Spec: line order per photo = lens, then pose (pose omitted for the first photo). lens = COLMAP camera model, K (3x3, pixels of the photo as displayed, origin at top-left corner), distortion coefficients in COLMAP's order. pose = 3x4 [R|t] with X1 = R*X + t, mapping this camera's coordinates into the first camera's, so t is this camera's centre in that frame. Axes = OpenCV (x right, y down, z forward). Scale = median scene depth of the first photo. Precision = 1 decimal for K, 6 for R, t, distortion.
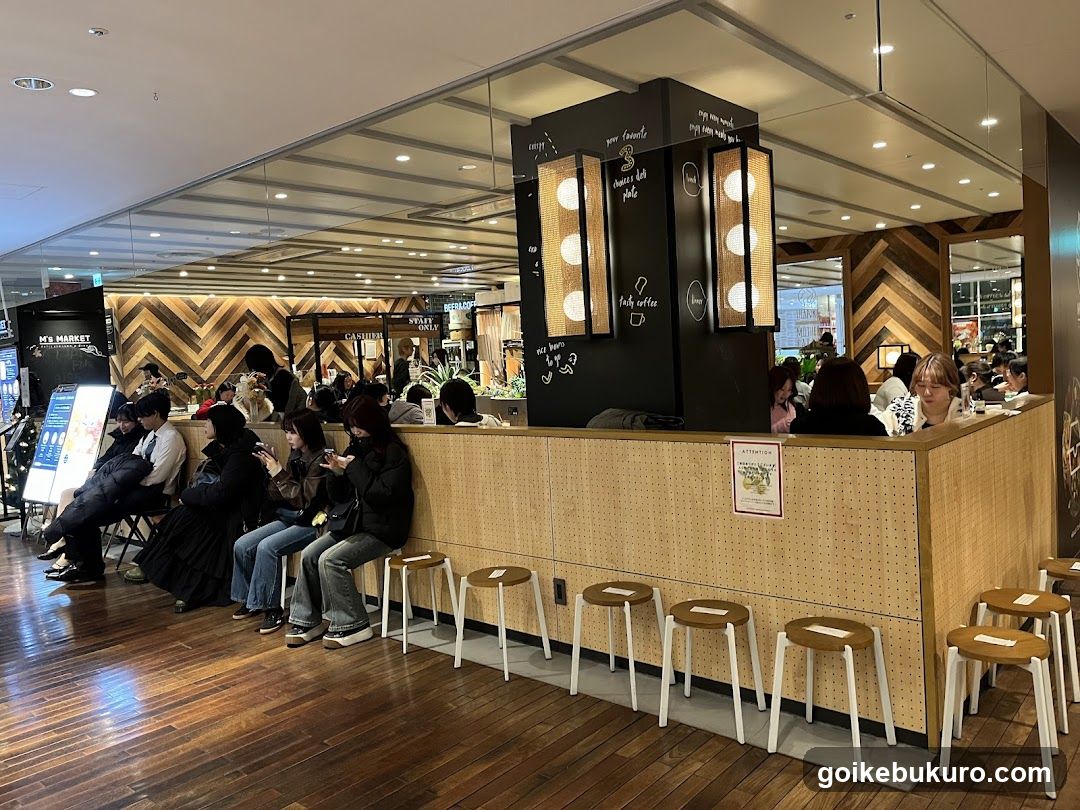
lens RADIAL K [[762.1, 0, 540.0], [0, 762.1, 405.0], [0, 0, 1]] dist [0.158791, -0.258657]
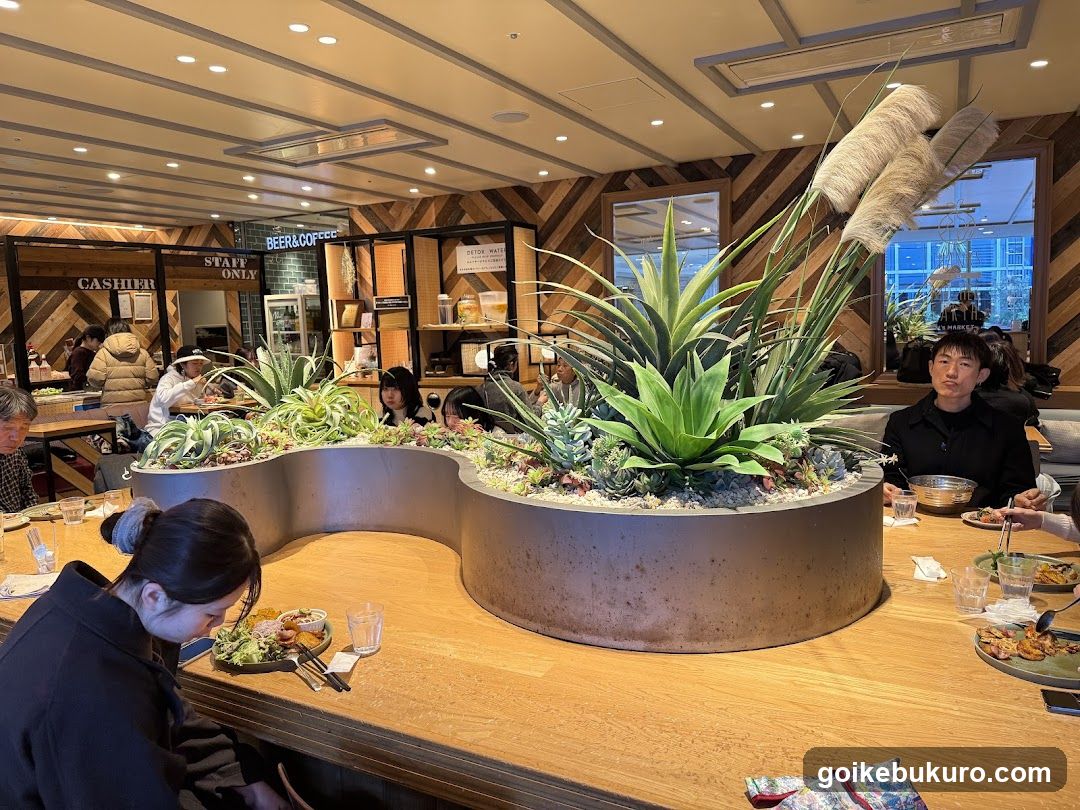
lens RADIAL K [[762.1, 0, 540.0], [0, 762.1, 405.0], [0, 0, 1]] dist [0.158791, -0.258657]
pose [[0.978825, -0.004051, 0.204658, -0.038879], [-0.004682, 0.999099, 0.042171, -0.024277], [-0.204644, -0.042237, 0.977925, 0.345776]]
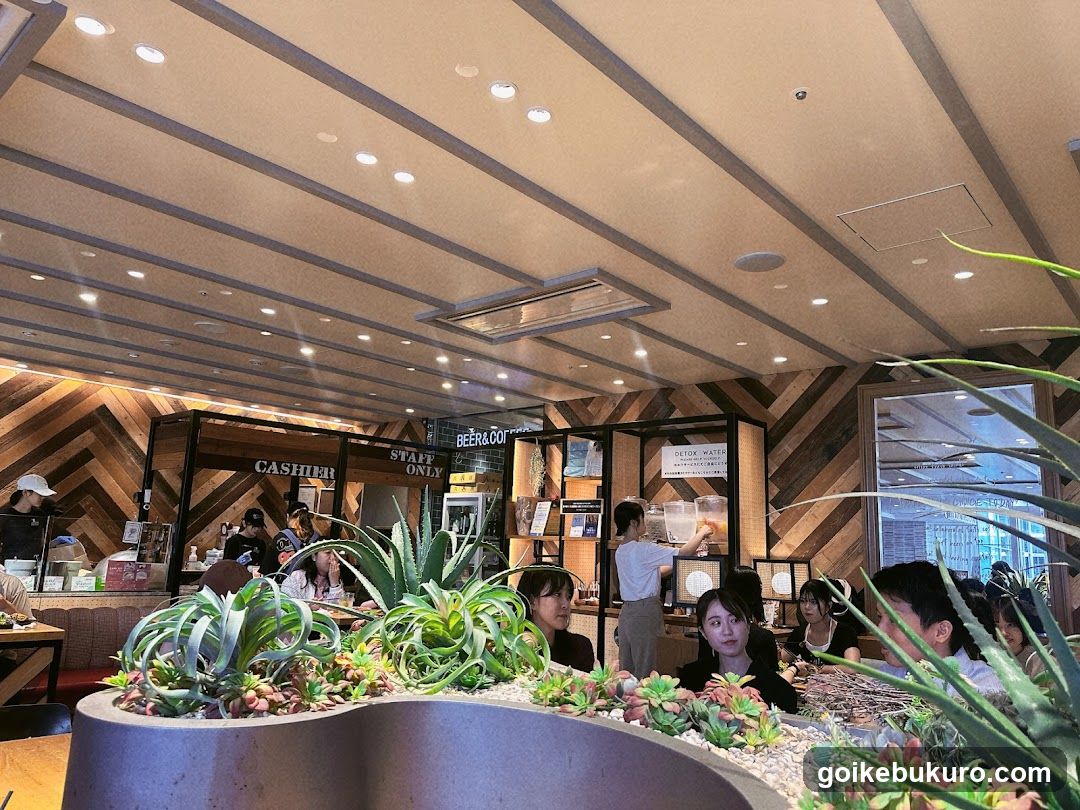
lens RADIAL K [[762.1, 0, 540.0], [0, 762.1, 405.0], [0, 0, 1]] dist [0.158791, -0.258657]
pose [[0.994922, 0.089537, -0.045962, -0.039008], [-0.098096, 0.964820, -0.243927, -0.017923], [0.022504, 0.247197, 0.968704, 0.450126]]
